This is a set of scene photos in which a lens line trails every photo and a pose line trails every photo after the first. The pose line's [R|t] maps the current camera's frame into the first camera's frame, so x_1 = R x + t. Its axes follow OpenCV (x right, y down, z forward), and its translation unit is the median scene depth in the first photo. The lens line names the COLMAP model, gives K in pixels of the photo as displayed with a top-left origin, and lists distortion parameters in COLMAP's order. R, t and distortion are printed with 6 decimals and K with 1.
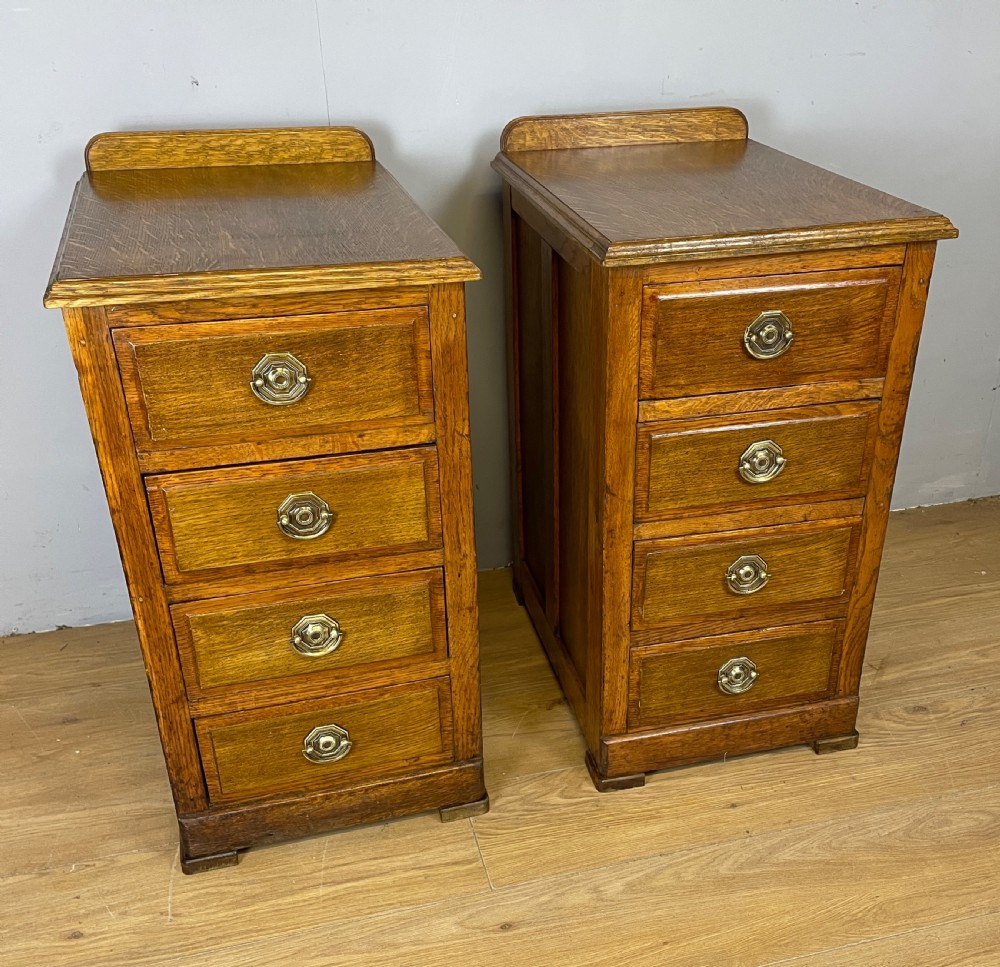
lens RADIAL K [[1101.8, 0, 543.5], [0, 1101.8, 583.0], [0, 0, 1]] dist [0.053492, 0.000000]
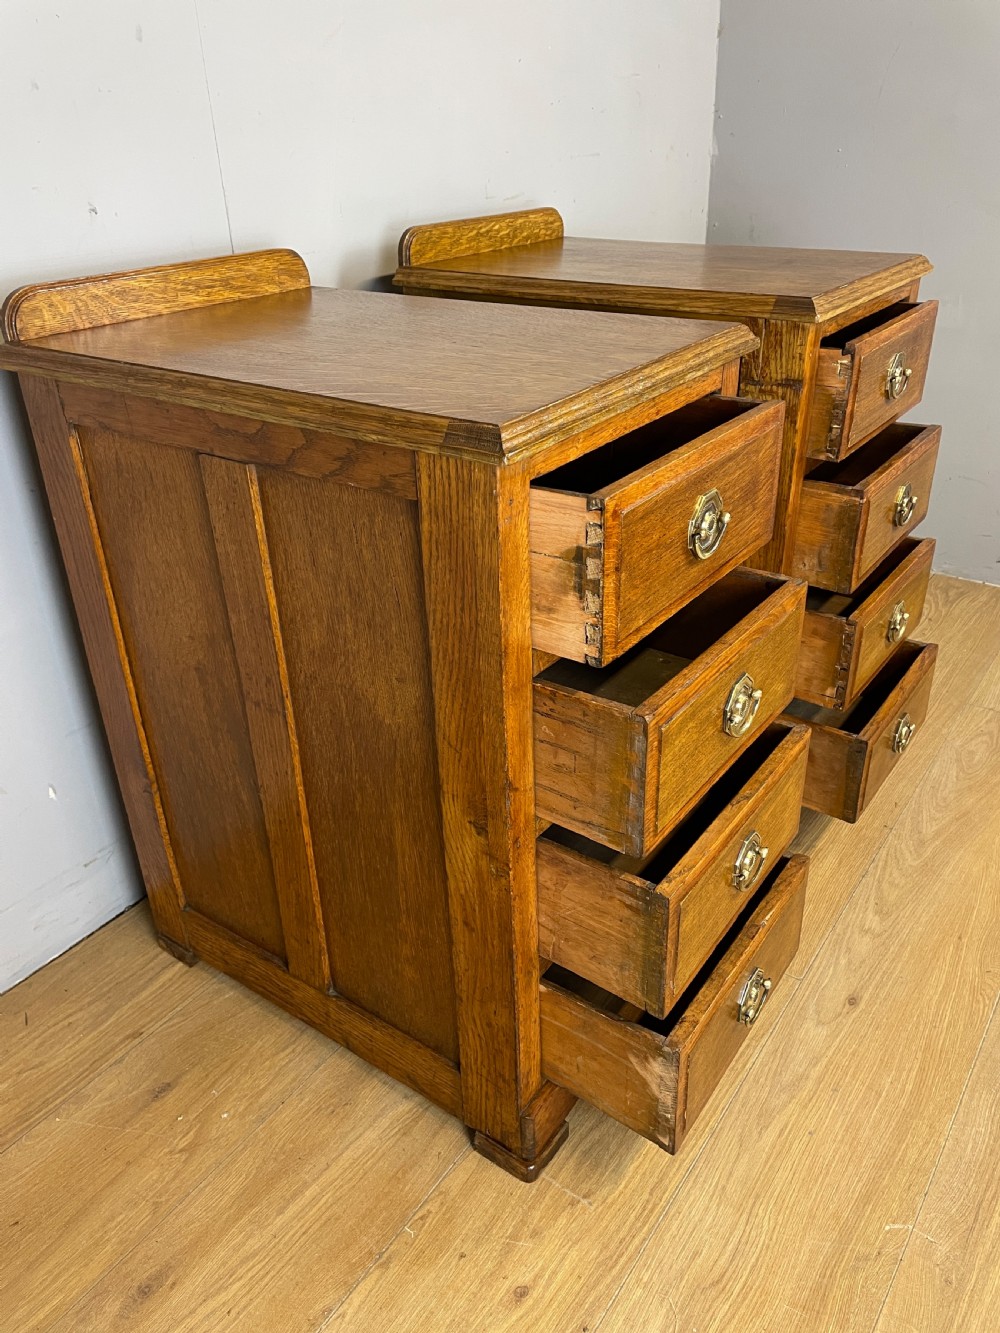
lens RADIAL K [[1008.8, 0, 501.3], [0, 1008.8, 657.7], [0, 0, 1]] dist [0.089129, -0.102154]
pose [[0.757660, -0.318310, 0.569762, -0.252230], [0.350638, 0.934836, 0.055994, -0.182610], [-0.550458, 0.157356, 0.819900, 0.465963]]
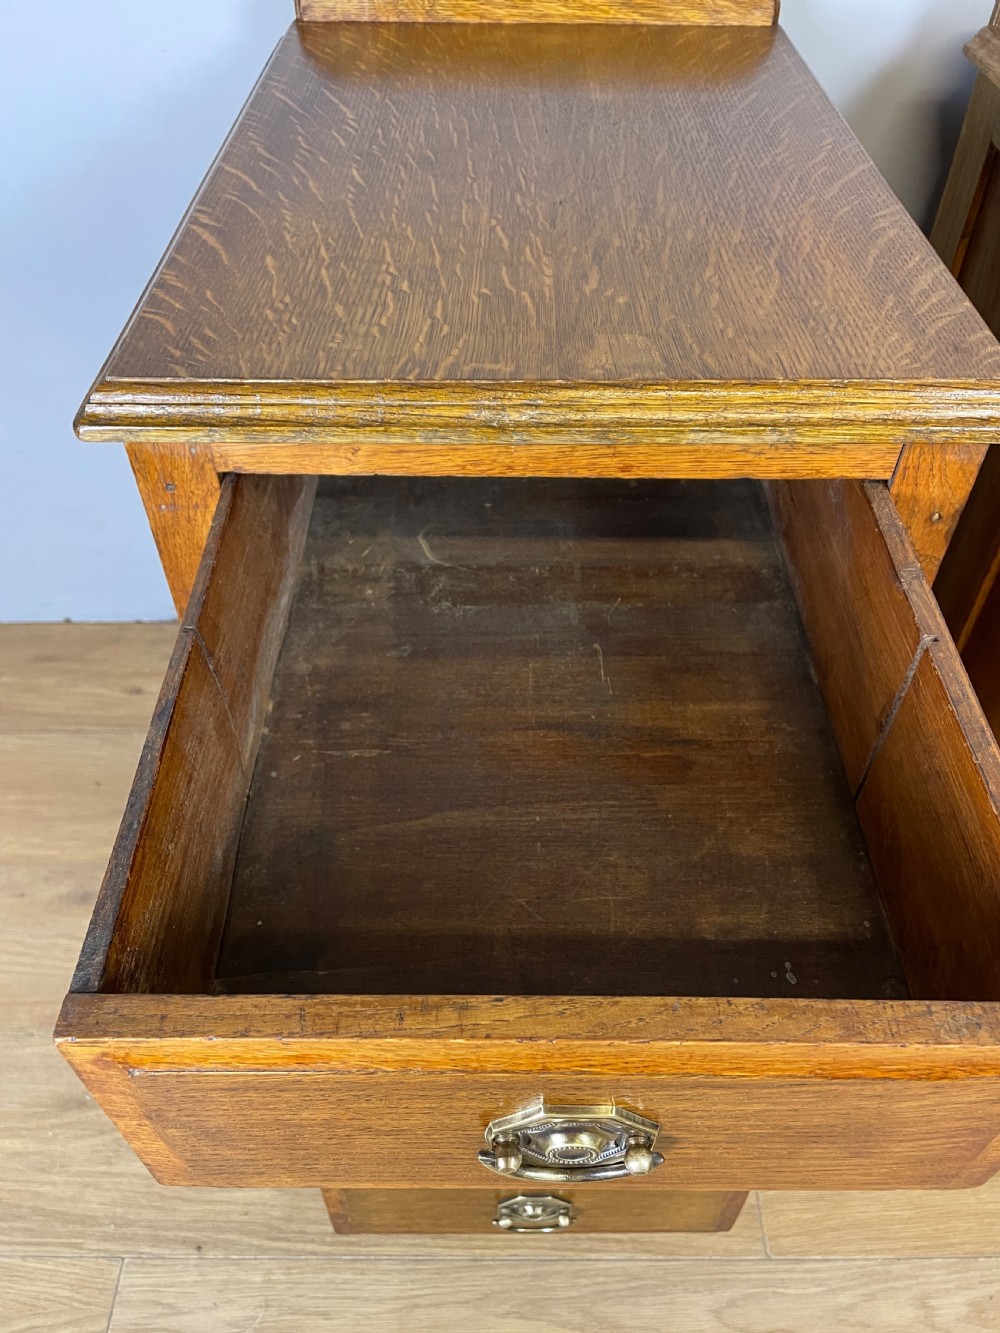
lens RADIAL K [[1008.8, 0, 508.8], [0, 1008.8, 665.0], [0, 0, 1]] dist [0.089129, -0.102154]
pose [[0.970718, 0.181589, -0.157265, 0.234971], [-0.135838, 0.954878, 0.264113, -0.273409], [0.198129, -0.235017, 0.951584, 0.546253]]
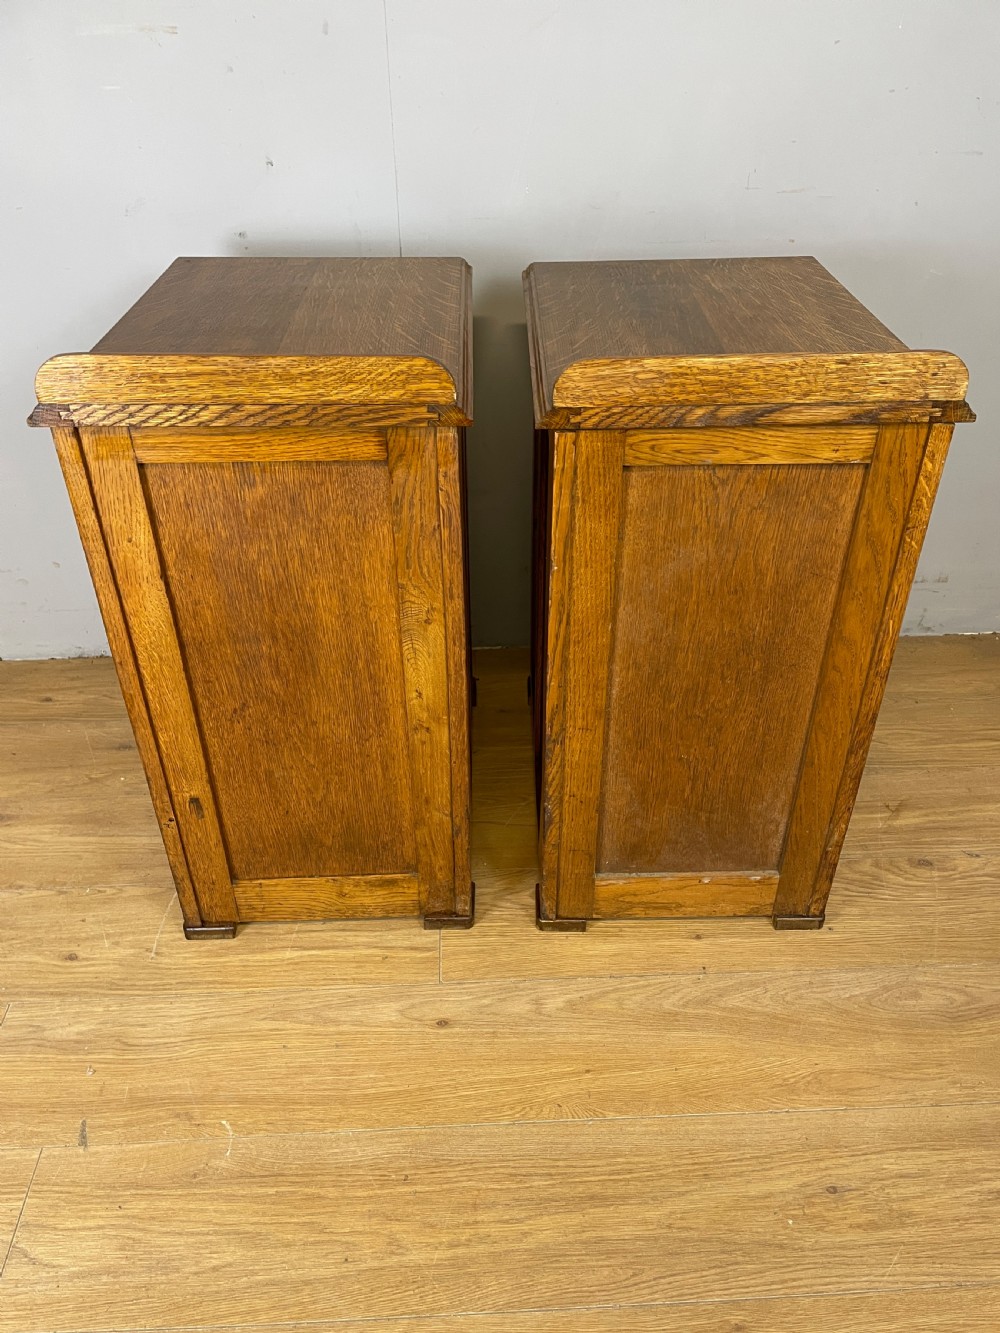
lens RADIAL K [[1008.8, 0, 506.4], [0, 1008.8, 681.2], [0, 0, 1]] dist [0.089129, -0.102154]
pose [[0.975392, 0.133808, -0.175228, 0.144348], [-0.117502, 0.987986, 0.100382, -0.108442], [0.186555, -0.077322, 0.979397, 0.089236]]
